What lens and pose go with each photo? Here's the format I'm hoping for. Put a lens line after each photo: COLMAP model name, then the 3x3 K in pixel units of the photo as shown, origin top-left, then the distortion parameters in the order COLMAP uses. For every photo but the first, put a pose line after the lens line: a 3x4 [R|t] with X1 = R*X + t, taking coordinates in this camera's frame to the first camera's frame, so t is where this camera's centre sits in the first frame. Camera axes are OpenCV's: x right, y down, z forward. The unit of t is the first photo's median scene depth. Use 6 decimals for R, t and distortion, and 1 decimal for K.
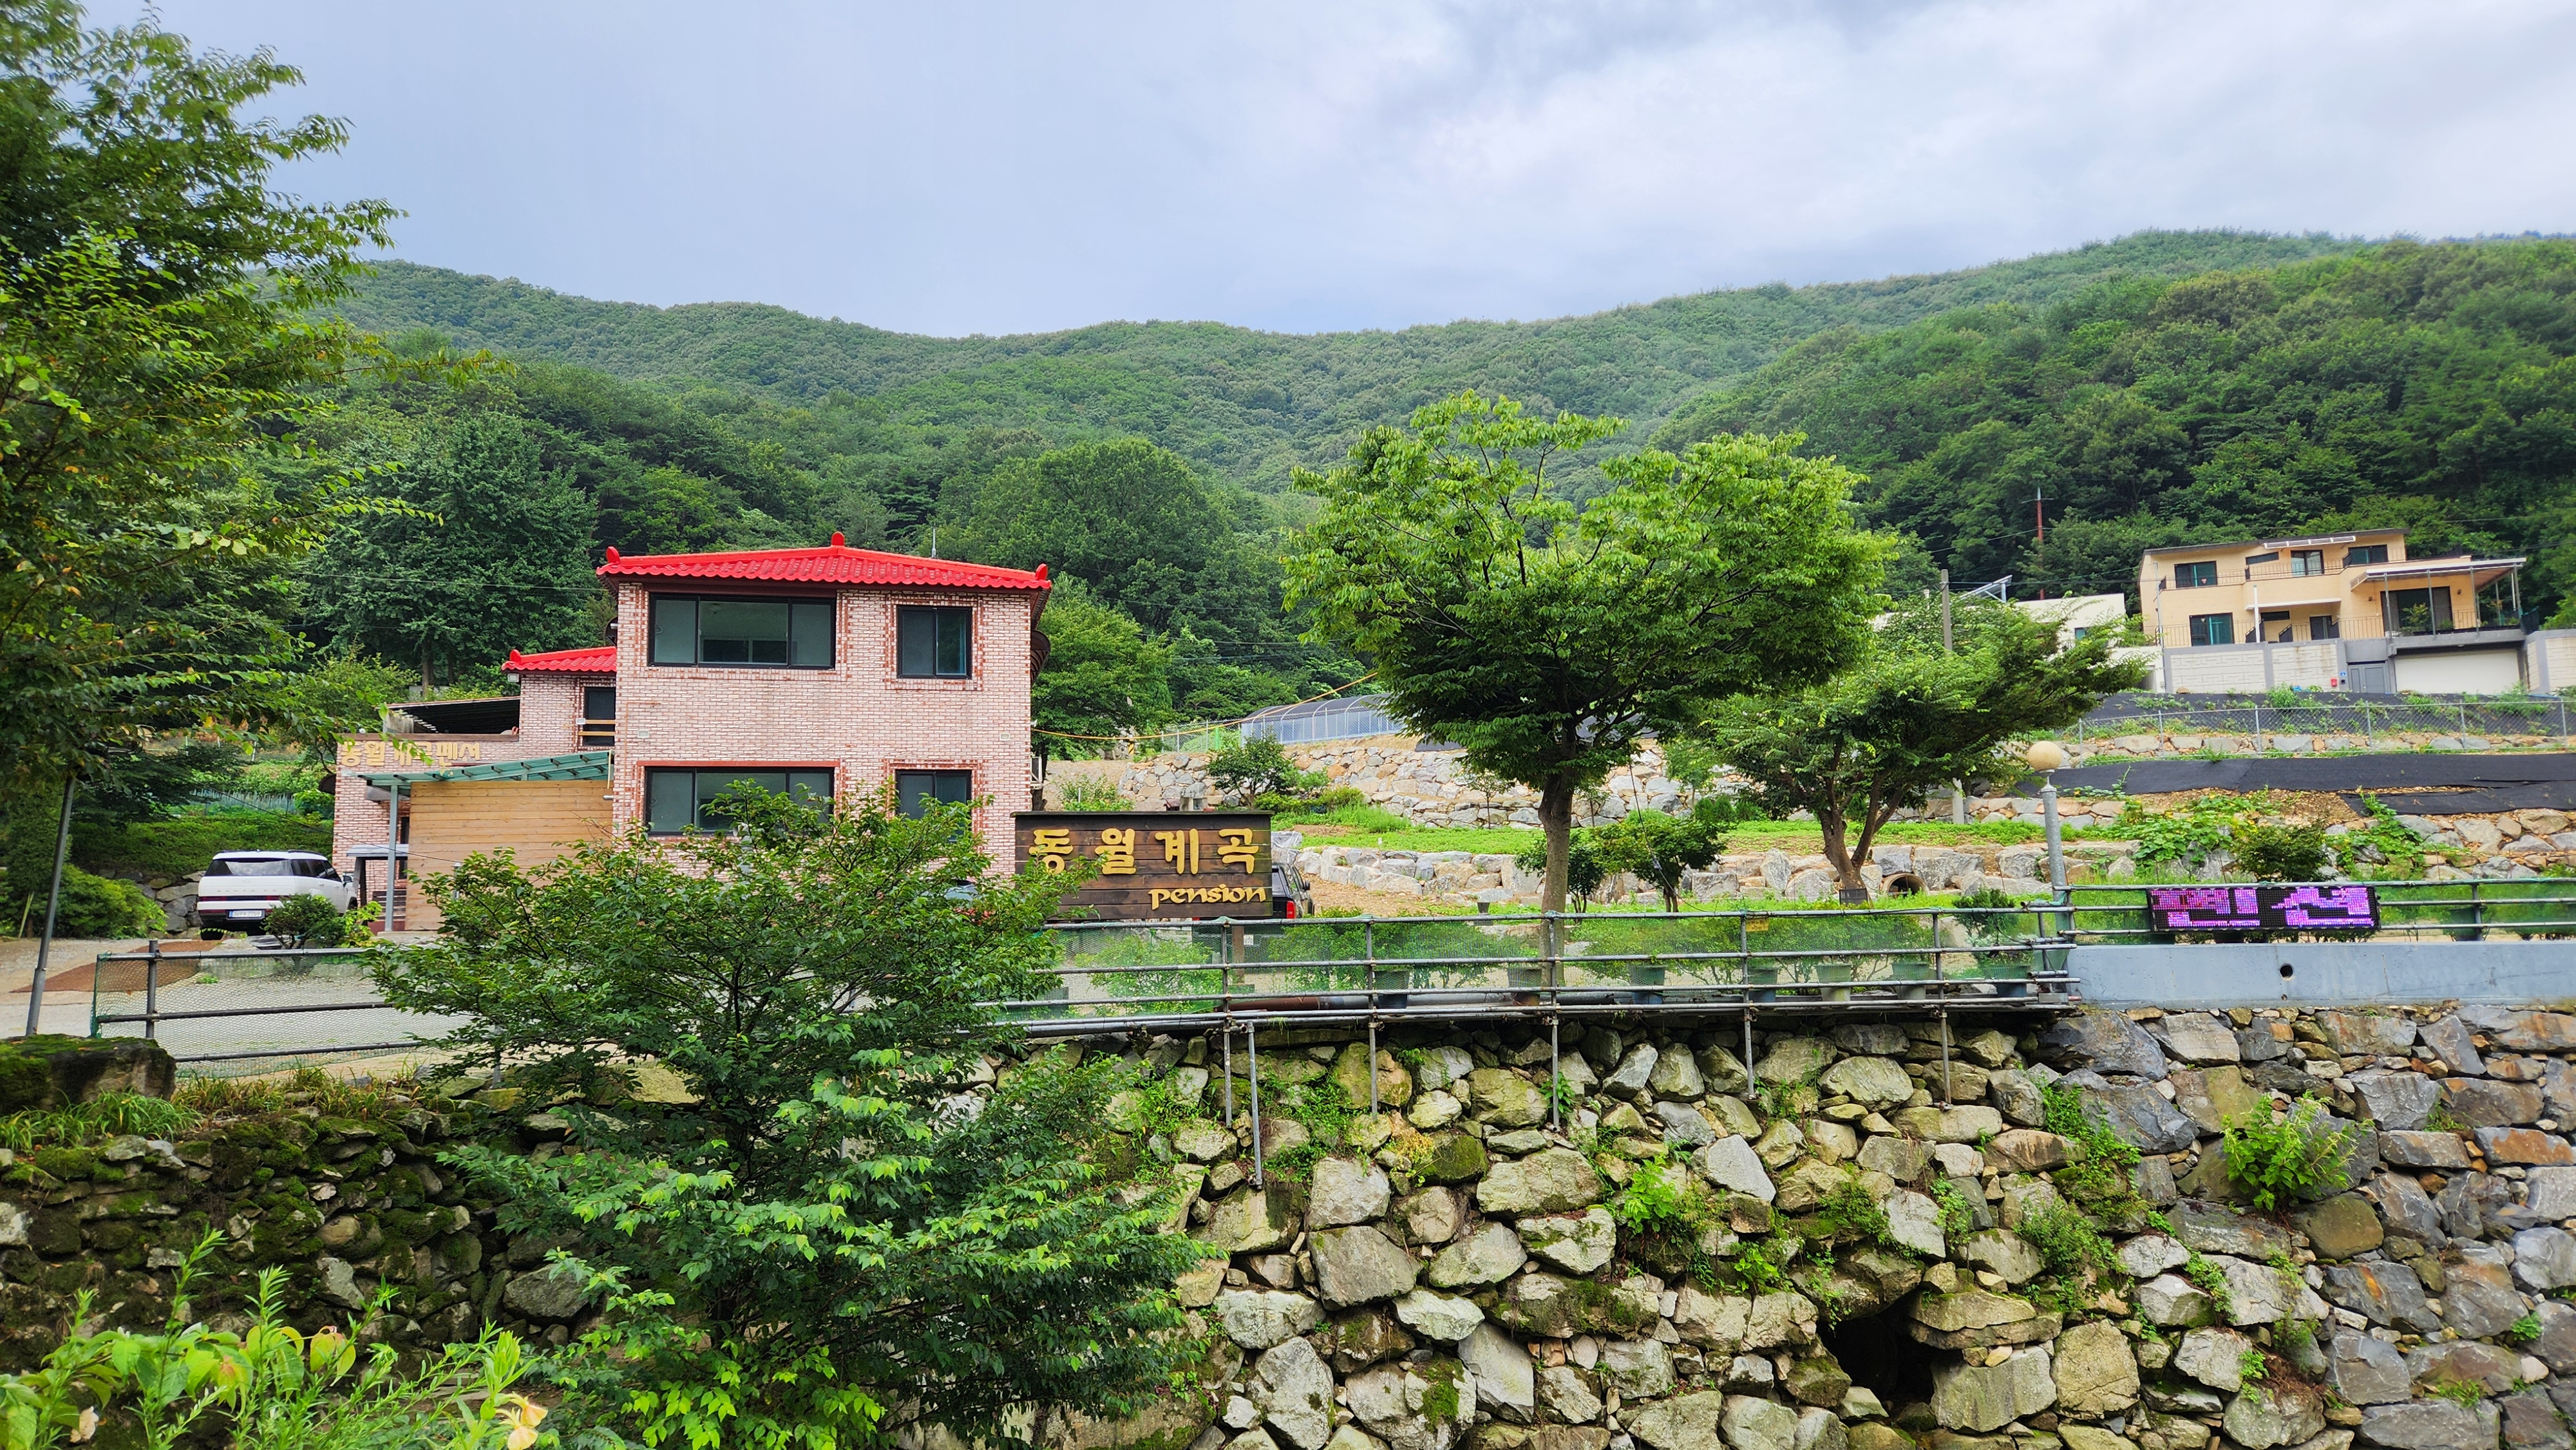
lens RADIAL K [[1592.0, 0, 1288.0], [0, 1592.0, 725.0], [0, 0, 1]] dist [0.053058, -0.003659]
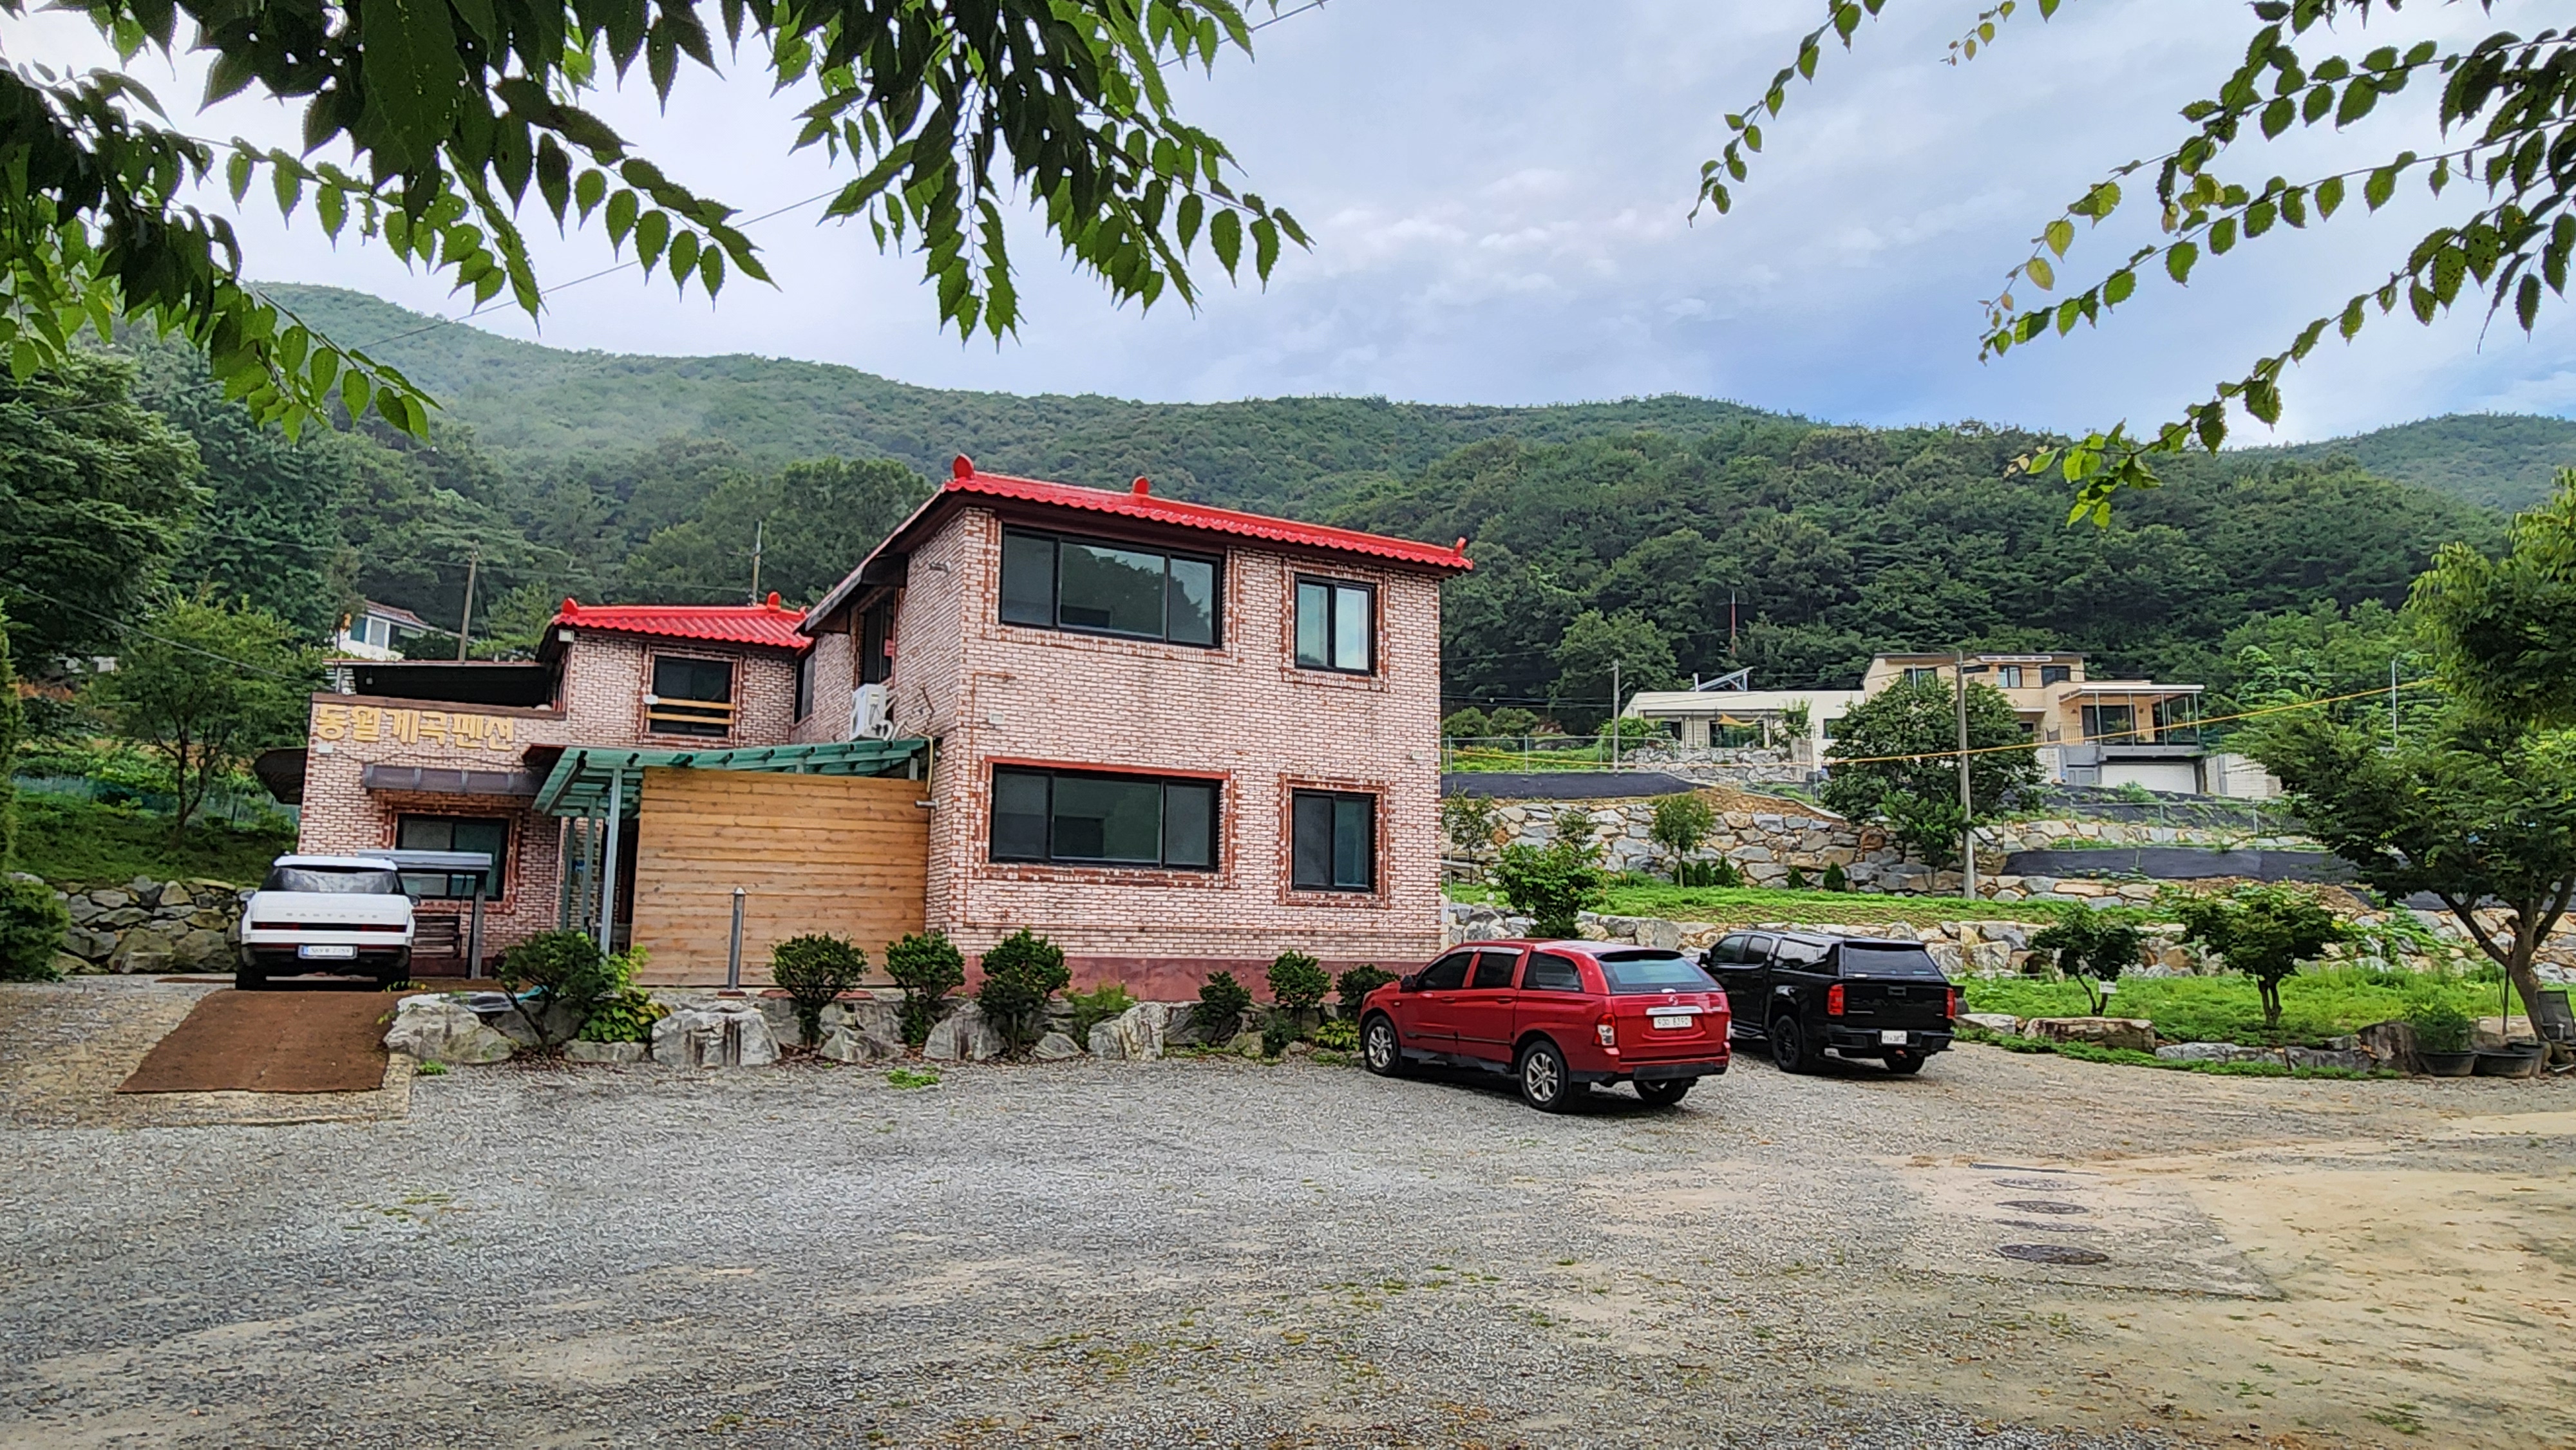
lens RADIAL K [[1510.7, 0, 1288.0], [0, 1510.7, 725.0], [0, 0, 1]] dist [-0.004218, -0.001036]
pose [[0.966283, 0.067457, 0.248488, -0.095983], [-0.059169, 0.997419, -0.040682, 0.006101], [-0.250591, 0.024608, 0.967780, 0.070434]]
